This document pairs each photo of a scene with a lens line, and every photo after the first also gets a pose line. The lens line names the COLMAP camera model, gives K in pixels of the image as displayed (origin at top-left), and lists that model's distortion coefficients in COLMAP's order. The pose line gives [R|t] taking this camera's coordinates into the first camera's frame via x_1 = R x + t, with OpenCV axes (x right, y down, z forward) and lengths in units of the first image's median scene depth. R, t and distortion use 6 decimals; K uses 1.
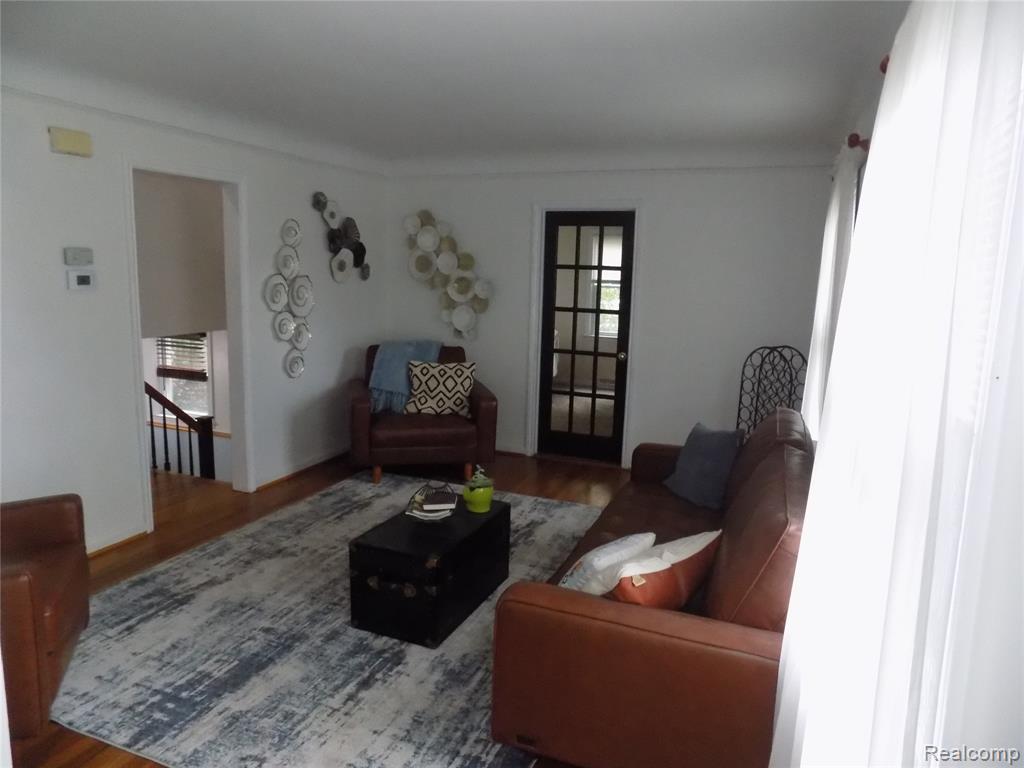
lens RADIAL K [[693.0, 0, 512.0], [0, 693.0, 384.0], [0, 0, 1]] dist [-0.073562, 0.079455]
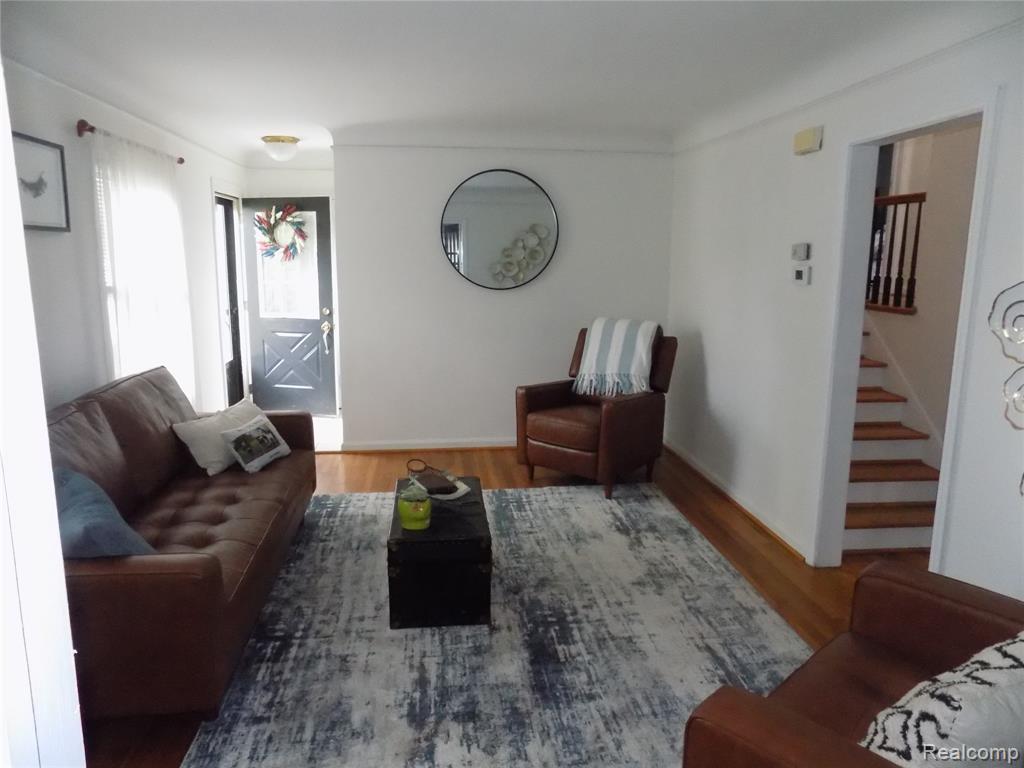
lens RADIAL K [[693.0, 0, 512.0], [0, 693.0, 384.0], [0, 0, 1]] dist [-0.073562, 0.079455]
pose [[-0.872822, 0.057291, -0.484665, 0.306973], [-0.113459, 0.942057, 0.315684, -0.330967], [0.474667, 0.330526, -0.815747, 2.039165]]
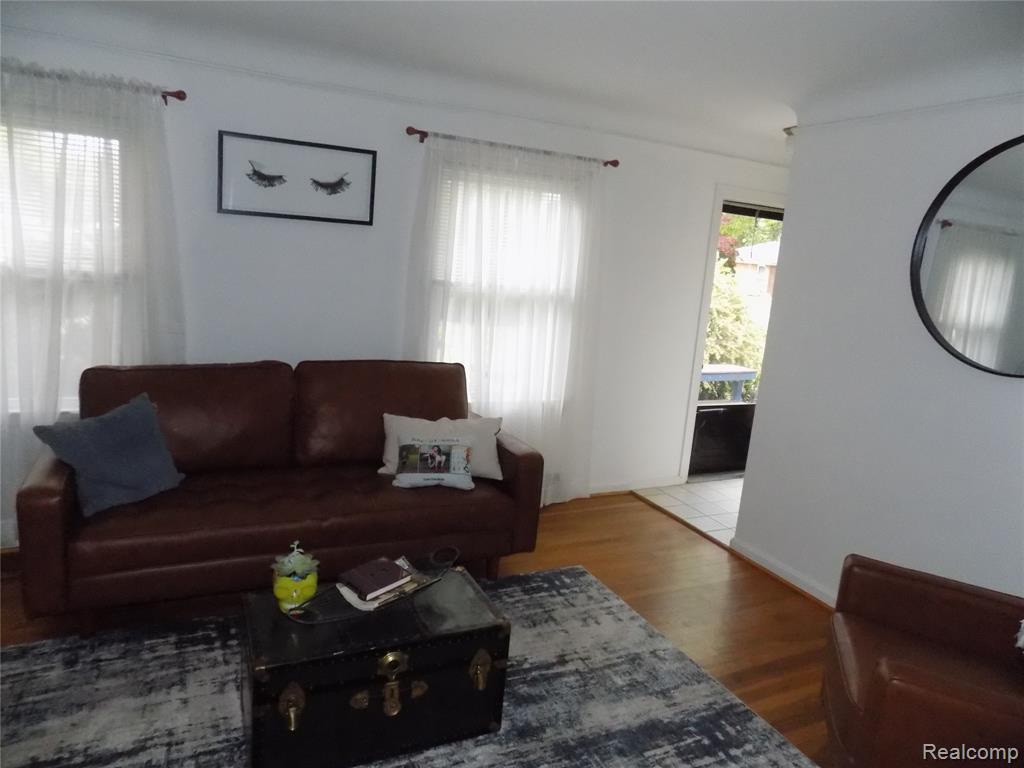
lens RADIAL K [[682.2, 0, 512.0], [0, 682.2, 384.0], [0, 0, 1]] dist [-0.082643, 0.062521]
pose [[-0.737709, -0.217419, 0.639151, -0.670461], [0.008487, 0.943663, 0.330800, -0.268723], [-0.675065, 0.249459, -0.694304, 1.486816]]
